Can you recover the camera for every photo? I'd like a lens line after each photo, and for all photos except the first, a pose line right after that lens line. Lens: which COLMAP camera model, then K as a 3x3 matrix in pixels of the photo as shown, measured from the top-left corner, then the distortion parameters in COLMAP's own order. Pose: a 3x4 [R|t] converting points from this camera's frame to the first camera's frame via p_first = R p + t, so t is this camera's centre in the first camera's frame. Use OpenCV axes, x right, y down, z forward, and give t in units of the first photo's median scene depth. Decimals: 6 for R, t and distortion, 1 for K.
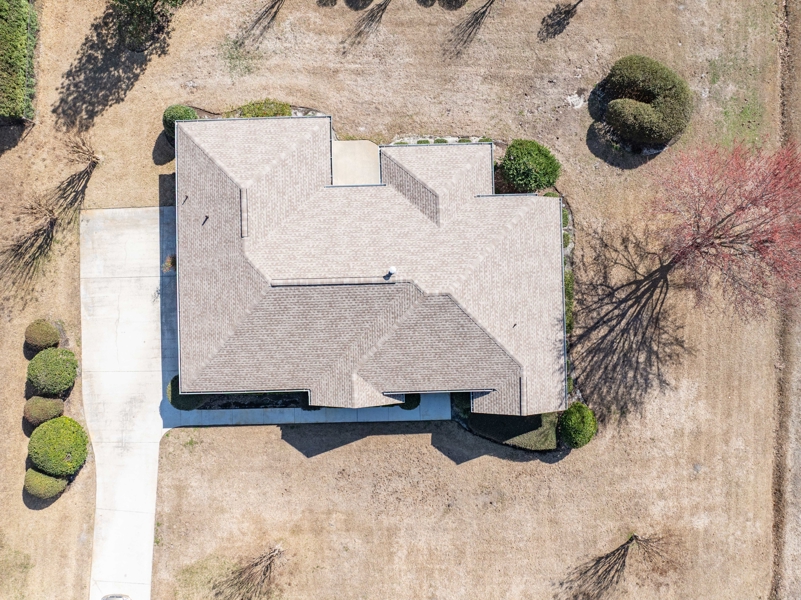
lens RADIAL K [[561.4, 0, 400.5], [0, 561.4, 300.0], [0, 0, 1]] dist [-0.034249, -0.000818]
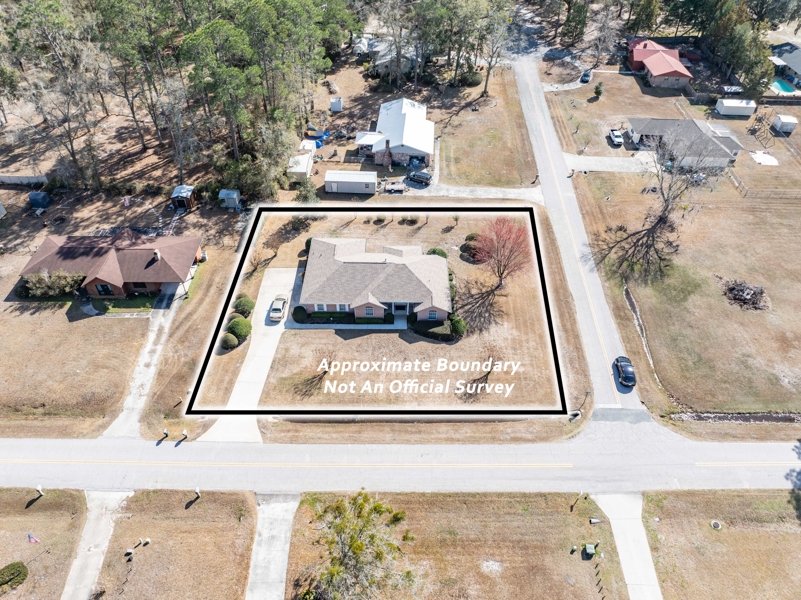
lens RADIAL K [[561.4, 0, 400.5], [0, 561.4, 300.0], [0, 0, 1]] dist [-0.034249, -0.000818]
pose [[0.999479, 0.031370, -0.007564, 0.076194], [-0.027270, 0.695777, -0.717740, 1.822825], [-0.017253, 0.717573, 0.696270, -0.737670]]
